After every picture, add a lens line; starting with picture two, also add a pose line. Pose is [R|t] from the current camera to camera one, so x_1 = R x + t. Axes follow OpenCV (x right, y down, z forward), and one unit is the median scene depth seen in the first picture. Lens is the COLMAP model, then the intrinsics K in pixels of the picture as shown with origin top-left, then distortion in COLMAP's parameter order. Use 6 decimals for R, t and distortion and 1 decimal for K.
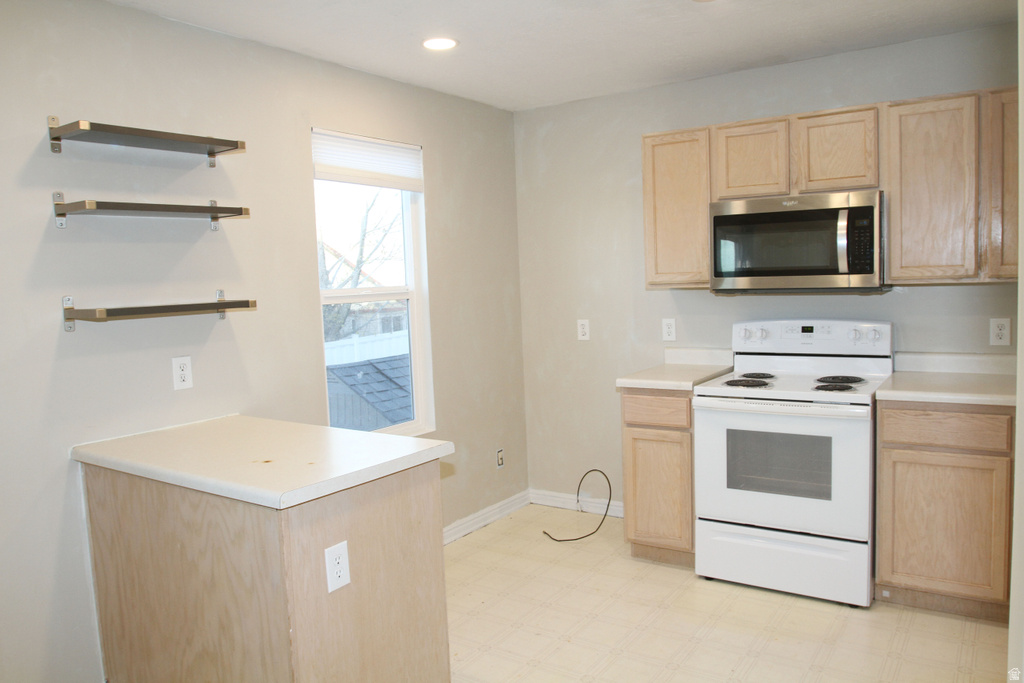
lens RADIAL K [[757.9, 0, 512.8], [0, 757.9, 341.3], [0, 0, 1]] dist [-0.090156, 0.050873]
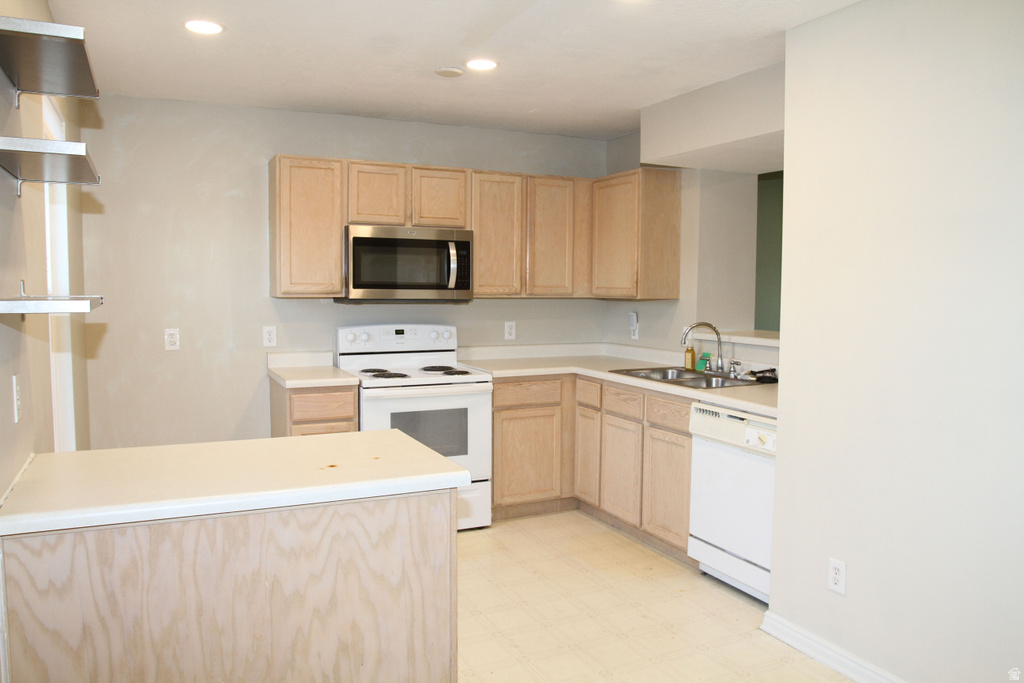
lens RADIAL K [[757.9, 0, 508.5], [0, 757.9, 340.7], [0, 0, 1]] dist [-0.090156, 0.050873]
pose [[0.498853, -0.022041, 0.866406, -0.808363], [0.046189, 0.998932, -0.001182, 0.011501], [-0.865455, 0.040608, 0.499339, 0.259041]]
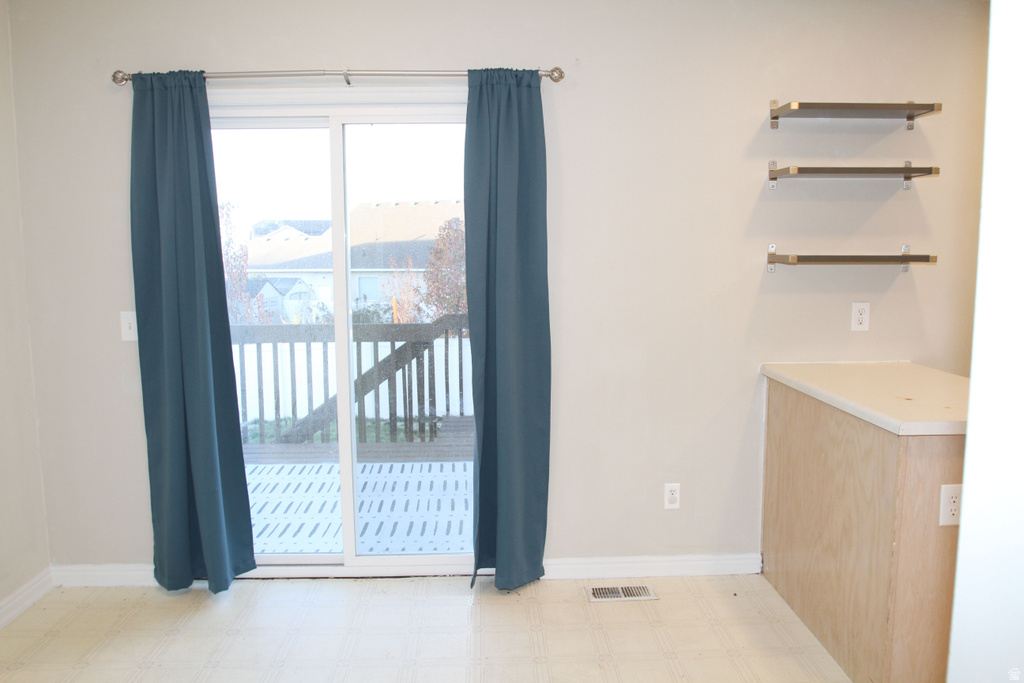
lens RADIAL K [[757.9, 0, 508.6], [0, 757.9, 345.2], [0, 0, 1]] dist [-0.090156, 0.050873]
pose [[0.593277, 0.132341, -0.794045, 0.141984], [-0.083799, 0.991188, 0.102588, 0.014122], [0.800625, 0.005677, 0.599139, -0.103734]]
